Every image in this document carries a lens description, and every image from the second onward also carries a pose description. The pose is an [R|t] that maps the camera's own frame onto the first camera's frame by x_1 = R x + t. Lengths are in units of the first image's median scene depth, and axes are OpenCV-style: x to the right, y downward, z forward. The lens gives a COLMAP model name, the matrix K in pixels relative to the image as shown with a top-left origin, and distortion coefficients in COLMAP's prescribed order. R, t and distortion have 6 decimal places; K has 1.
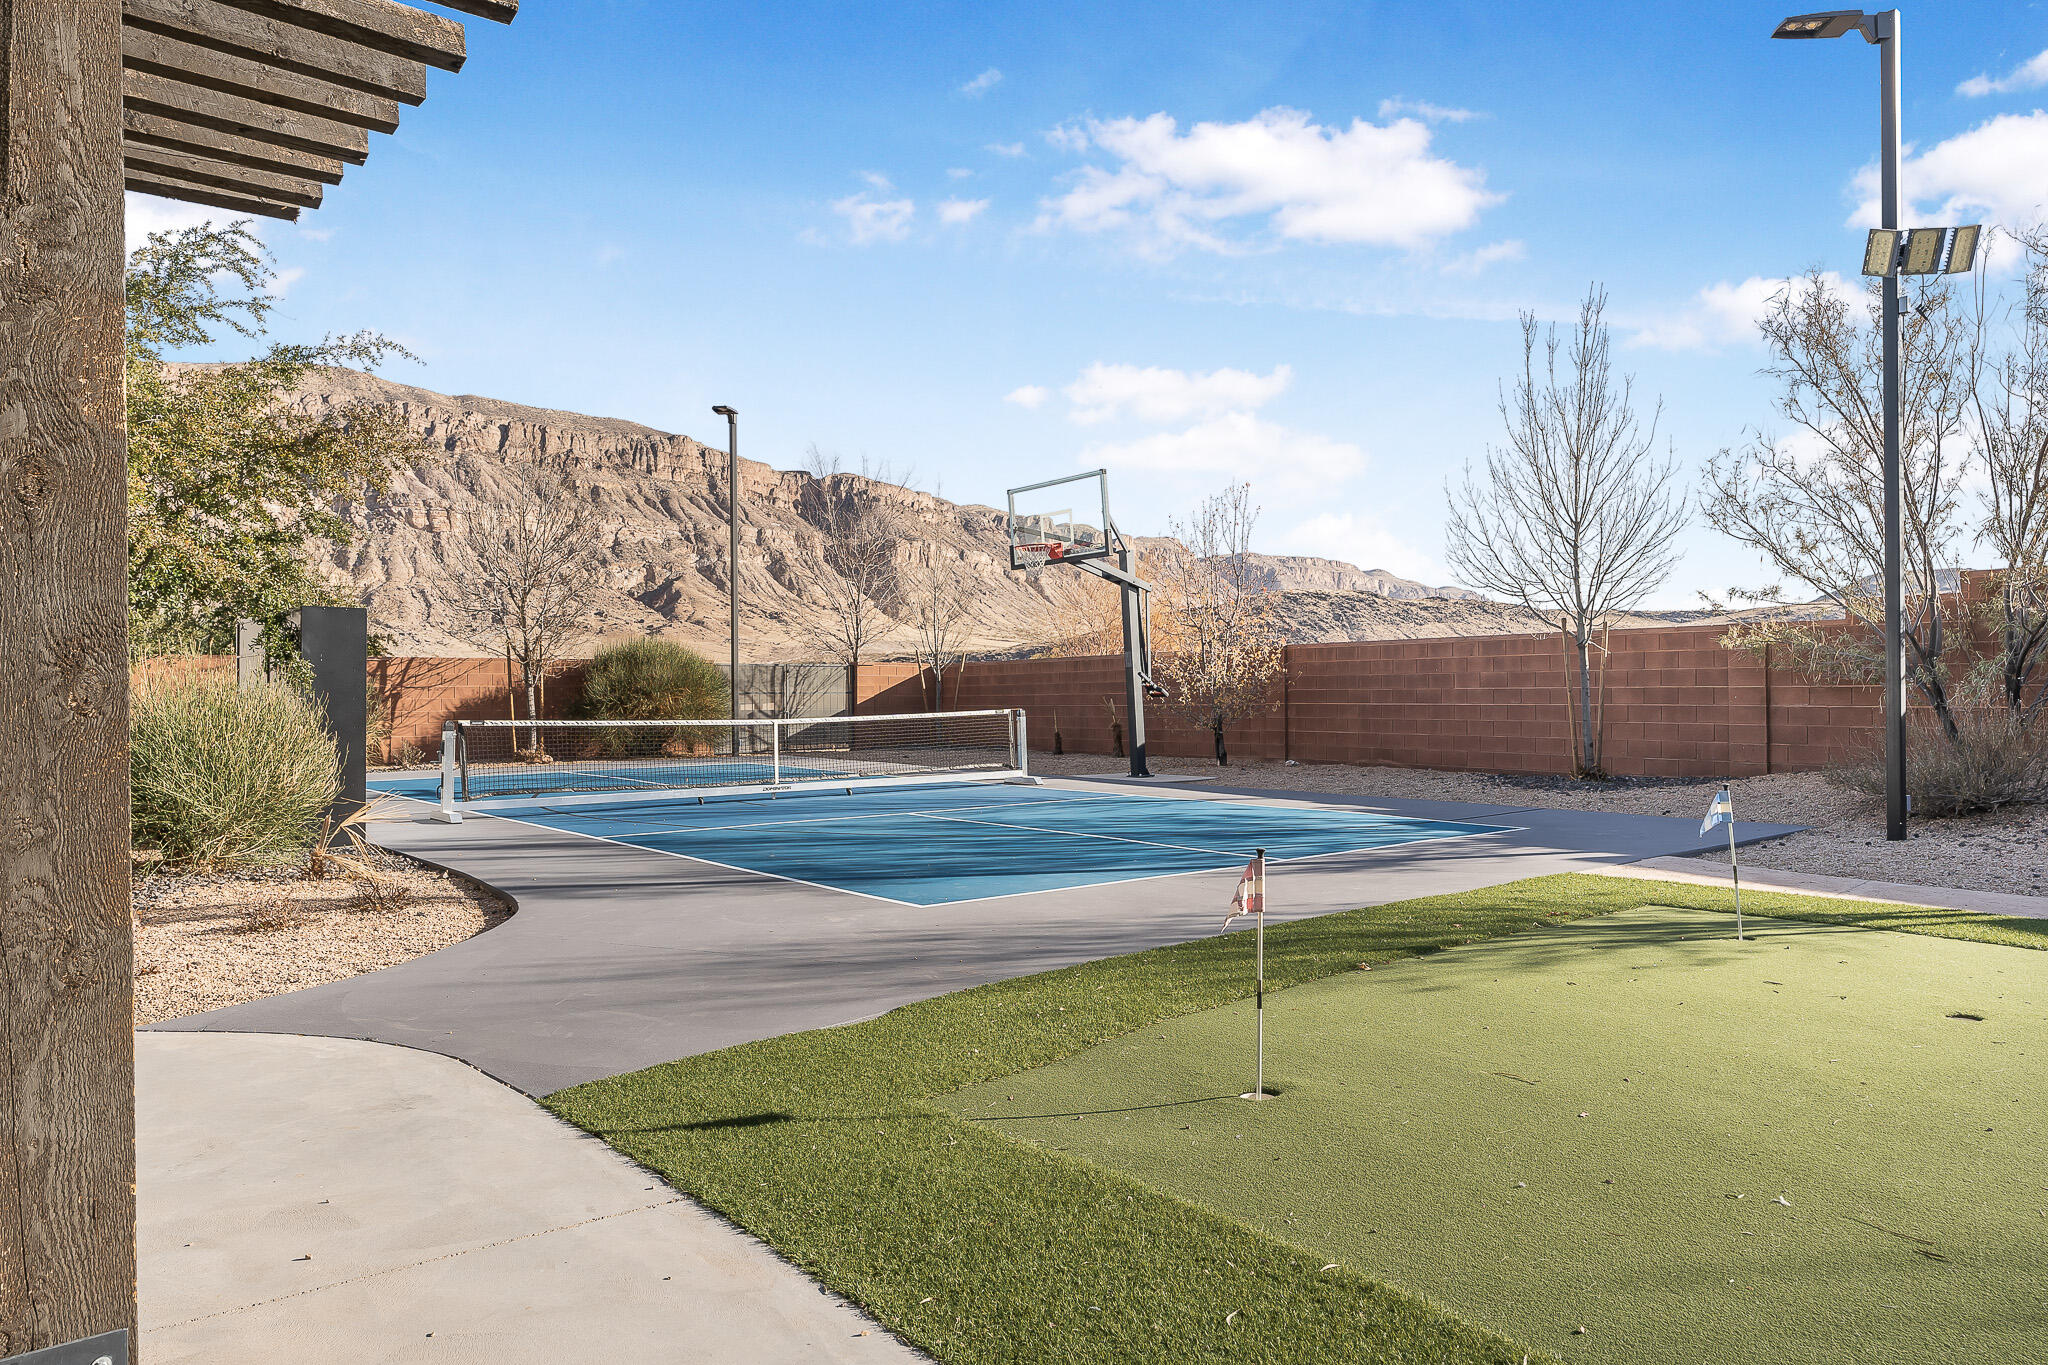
lens RADIAL K [[1394.6, 0, 1023.4], [0, 1394.6, 681.9], [0, 0, 1]] dist [0.005308, 0.000484]
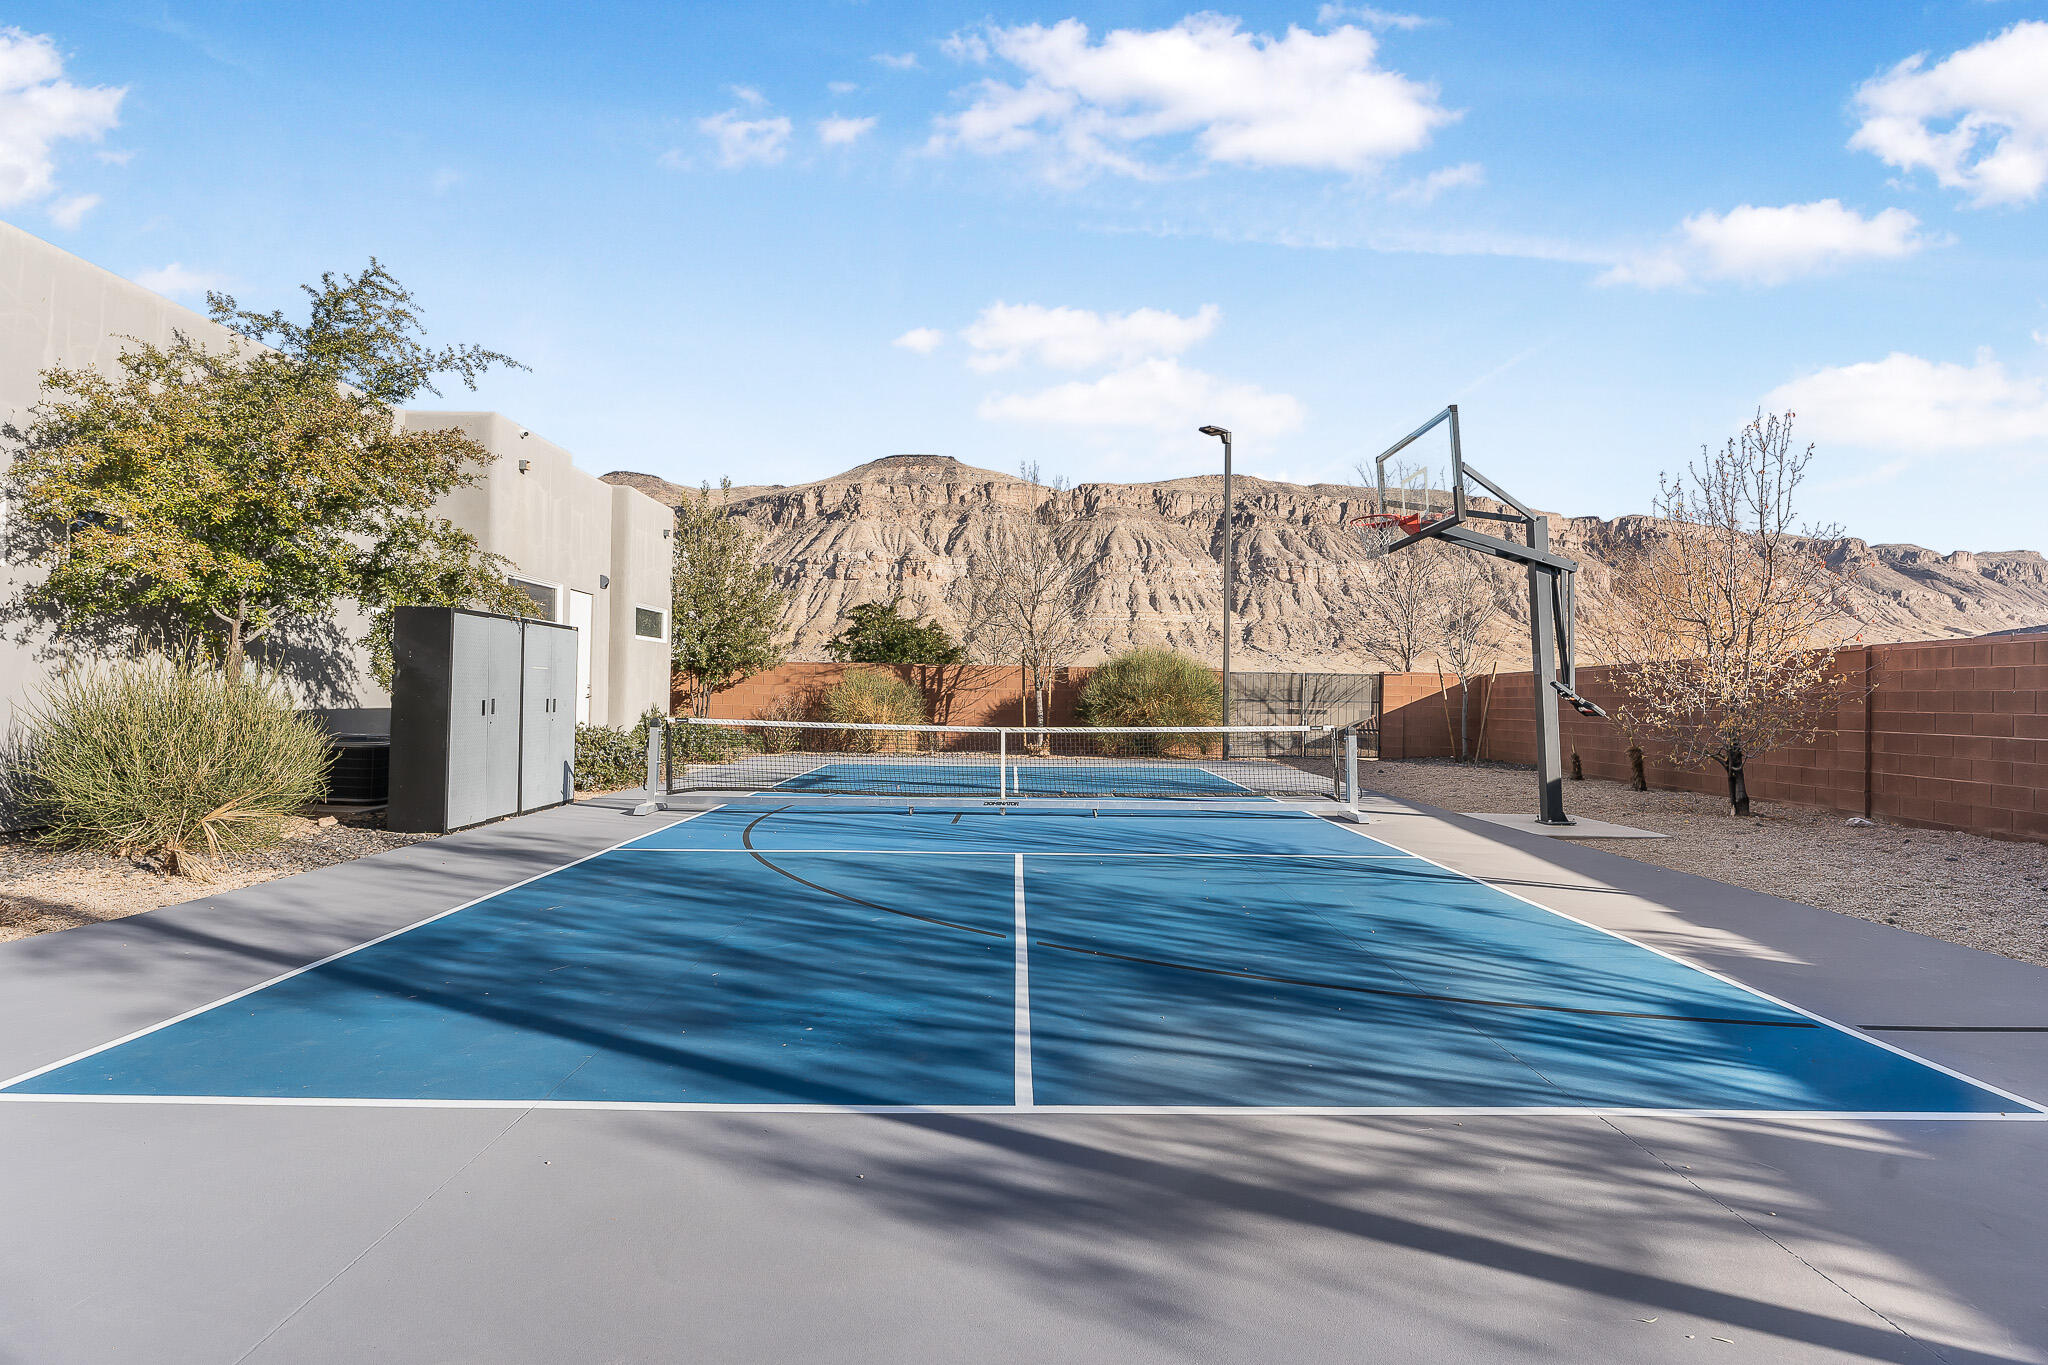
lens RADIAL K [[1021.2, 0, 1023.1], [0, 1021.2, 672.2], [0, 0, 1]] dist [-0.002350, 0.000476]
pose [[0.776975, 0.004226, -0.629517, 0.160676], [-0.015928, 0.999789, -0.012947, -0.000411], [0.629330, 0.020087, 0.776879, 0.316750]]
